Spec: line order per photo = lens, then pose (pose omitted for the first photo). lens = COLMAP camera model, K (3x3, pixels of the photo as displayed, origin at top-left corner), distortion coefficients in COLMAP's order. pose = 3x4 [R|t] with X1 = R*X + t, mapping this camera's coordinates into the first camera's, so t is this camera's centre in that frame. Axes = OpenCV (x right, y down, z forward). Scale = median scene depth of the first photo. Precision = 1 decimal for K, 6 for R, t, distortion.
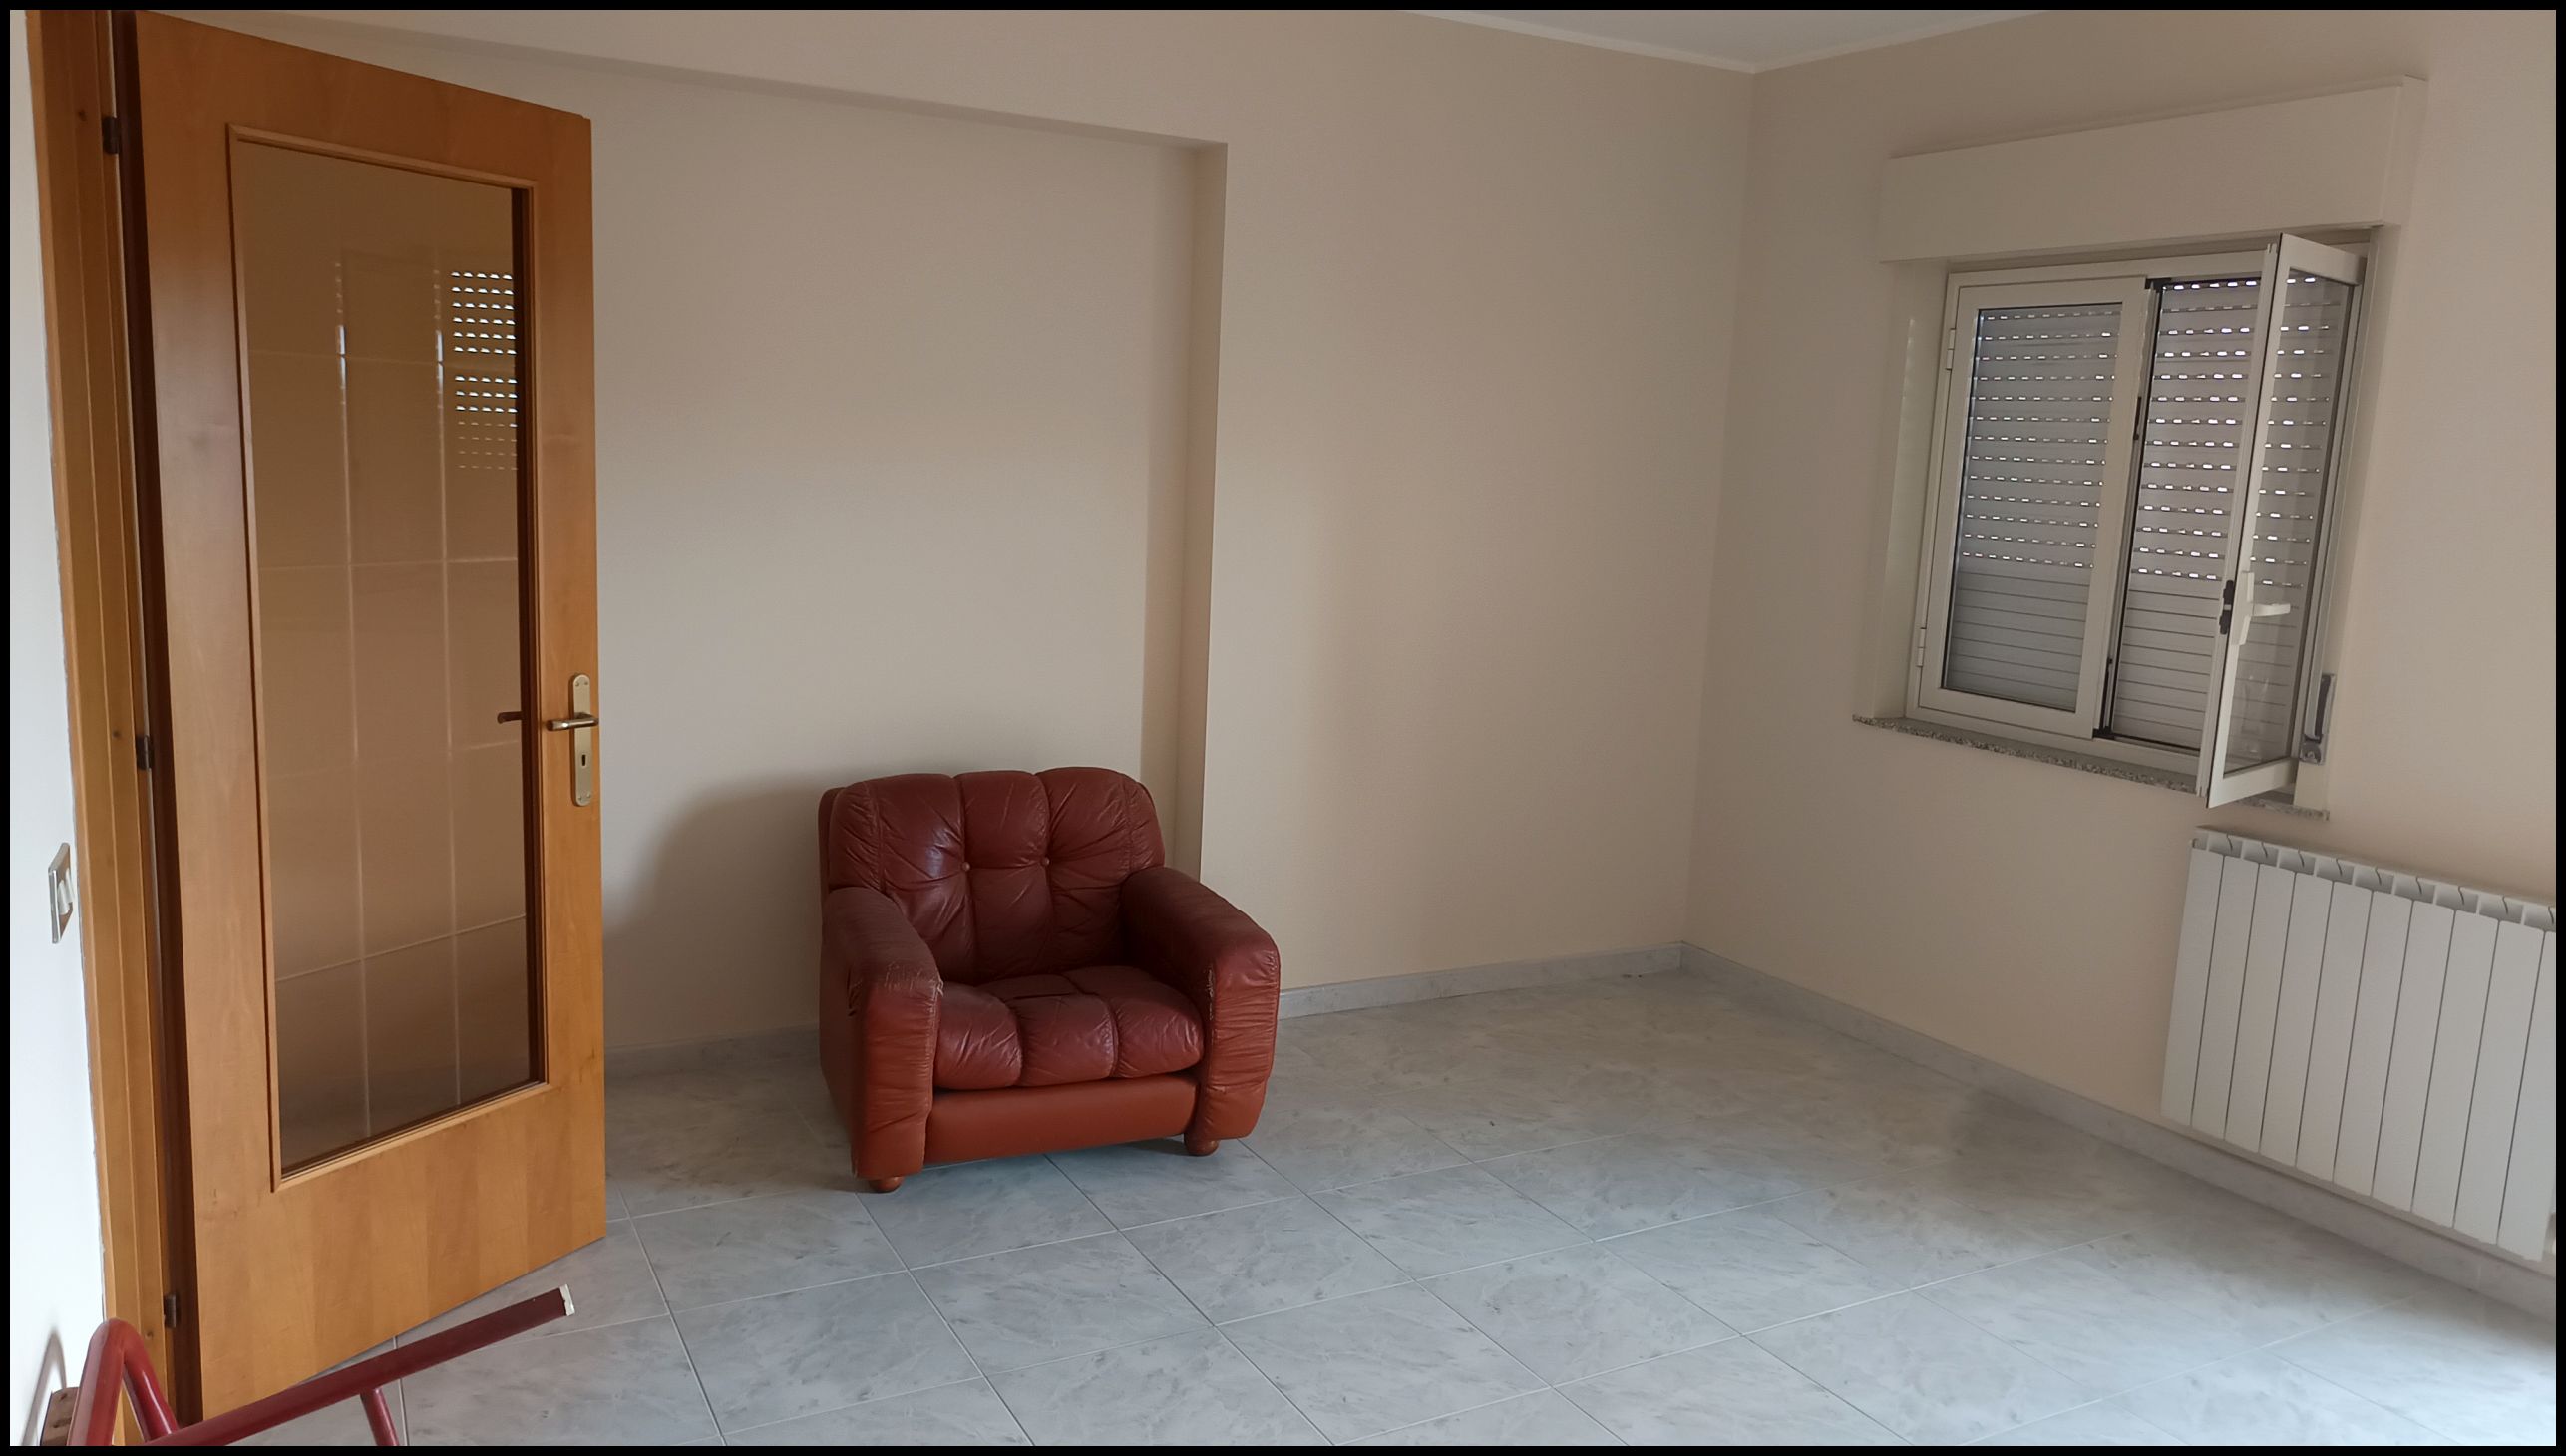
lens RADIAL K [[1794.3, 0, 1293.3], [0, 1794.3, 723.6], [0, 0, 1]] dist [-0.005946, -0.003842]
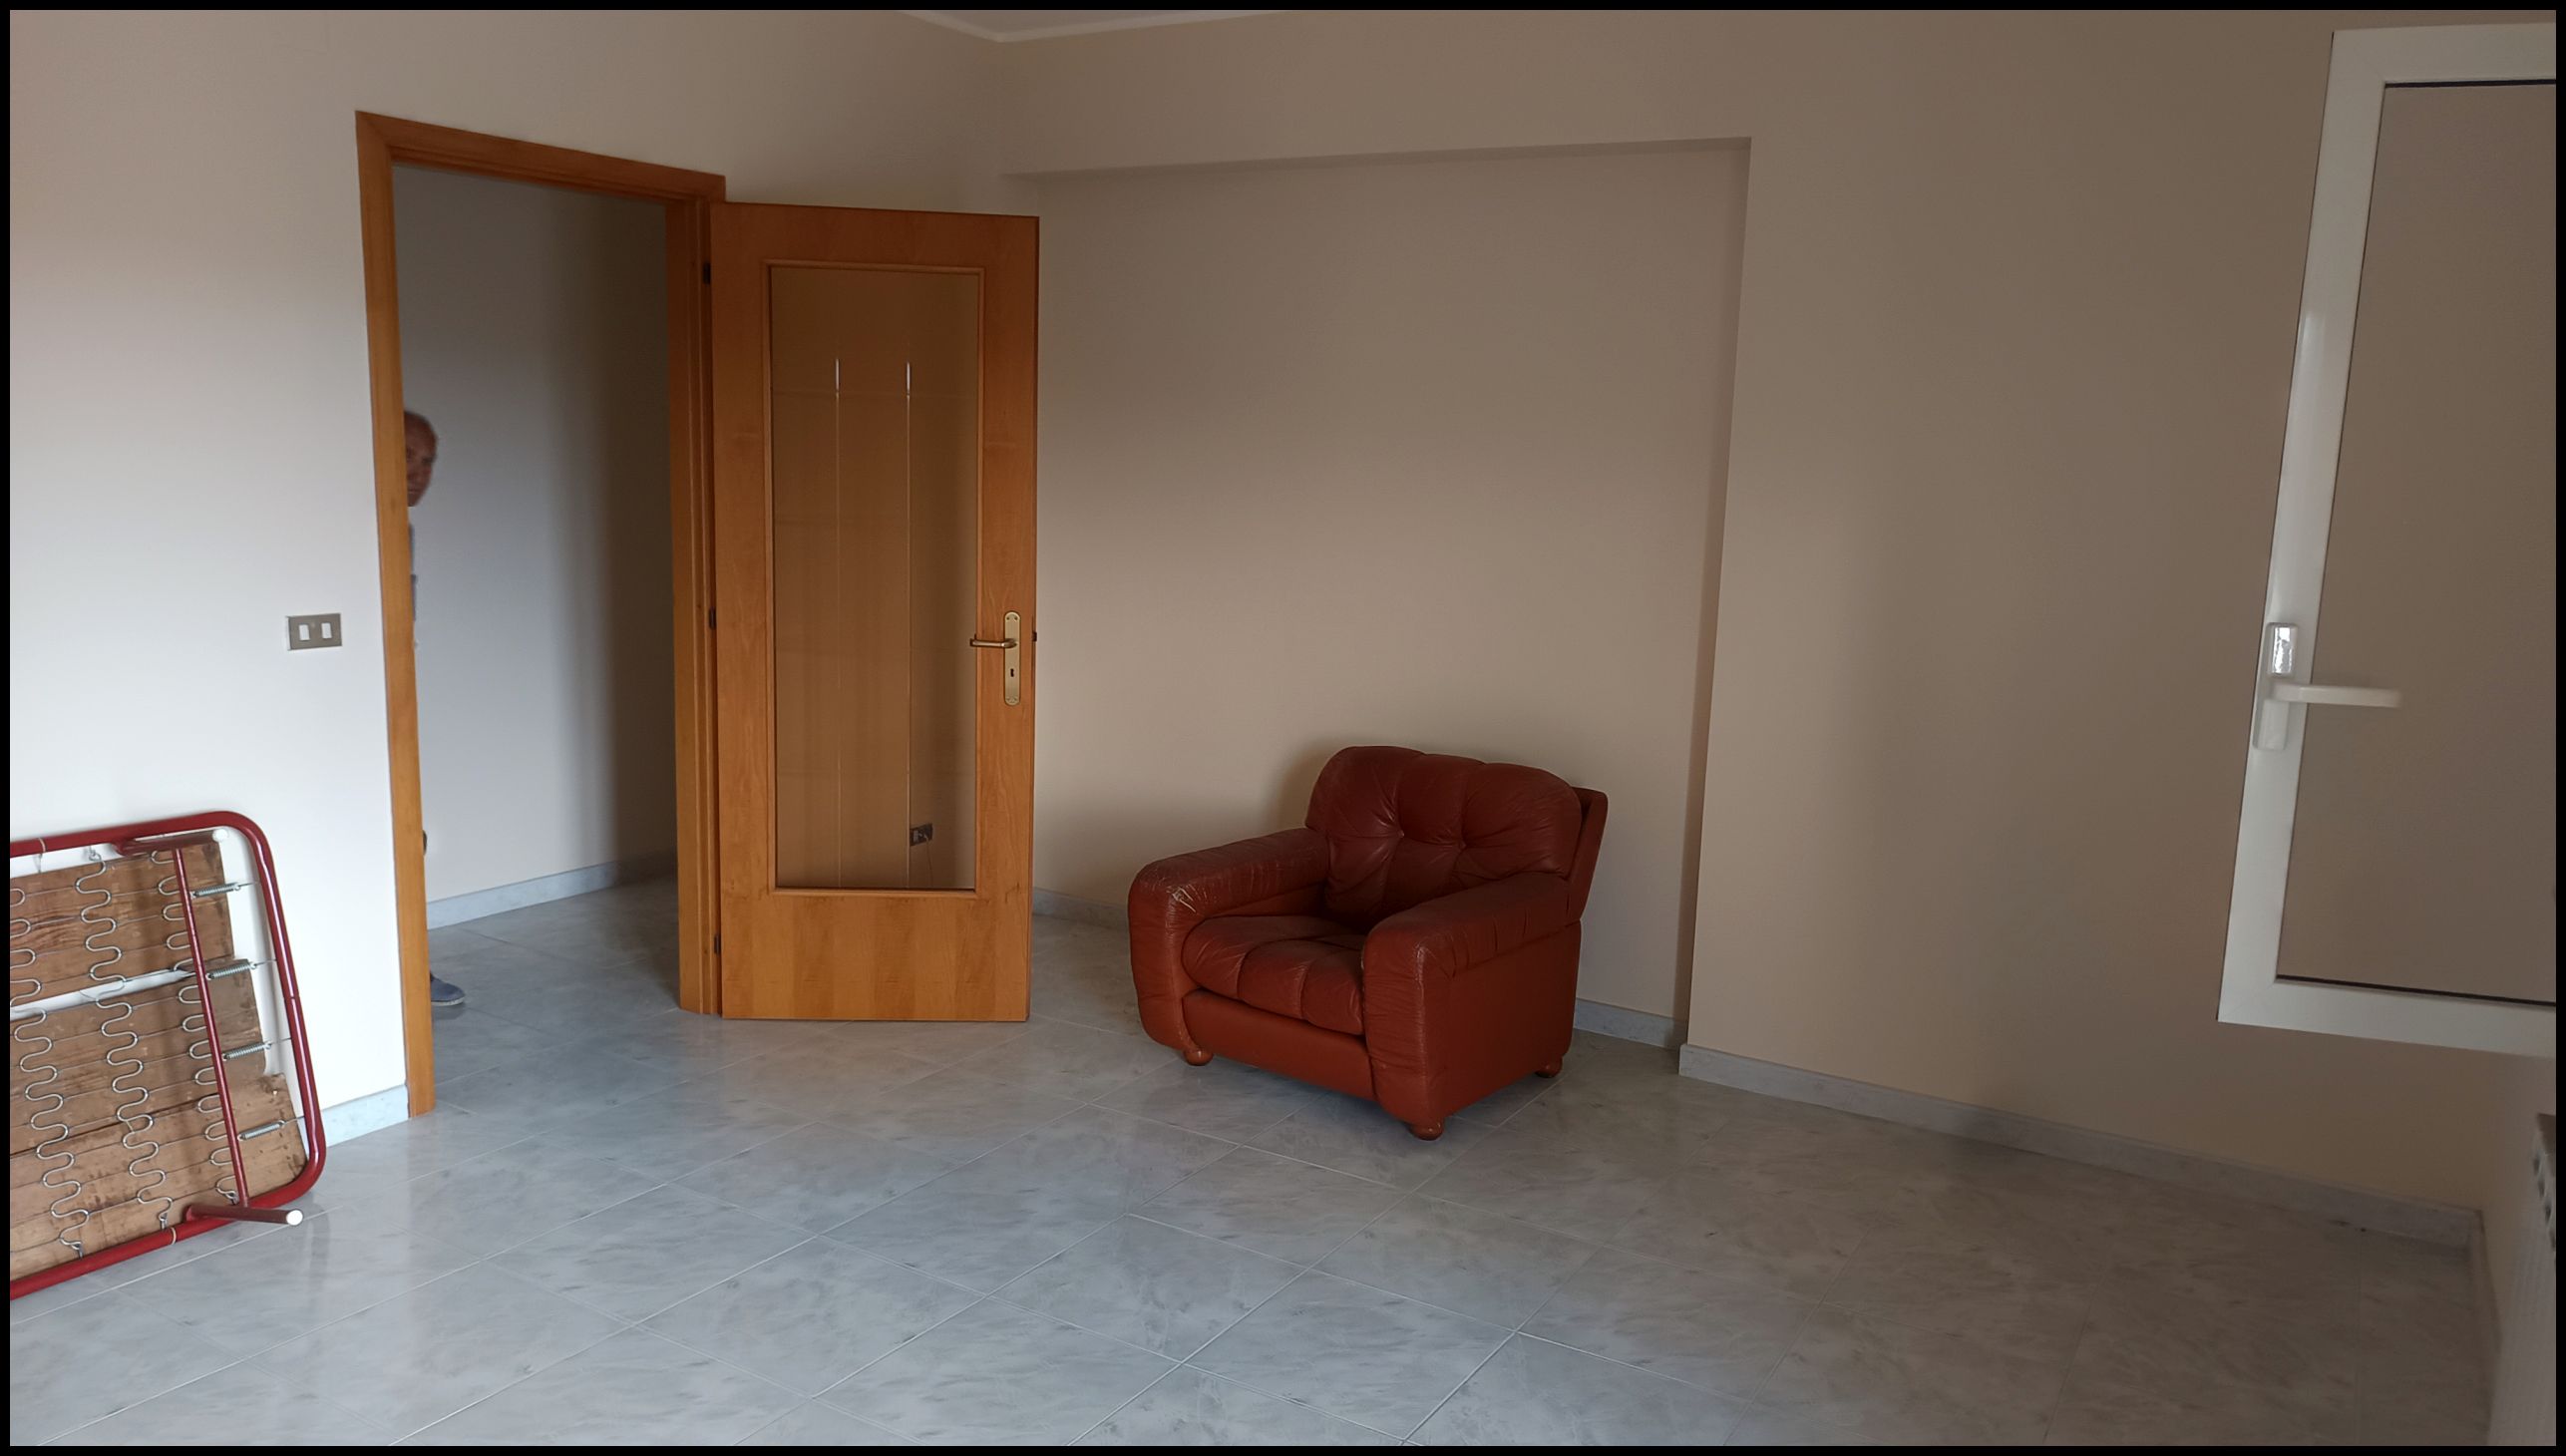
lens RADIAL K [[1794.3, 0, 1289.7], [0, 1794.3, 731.3], [0, 0, 1]] dist [-0.005946, -0.003842]
pose [[0.503343, 0.116626, -0.856180, 0.820135], [-0.147904, 0.987855, 0.047611, -0.029556], [0.851334, 0.102668, 0.514480, 0.412763]]
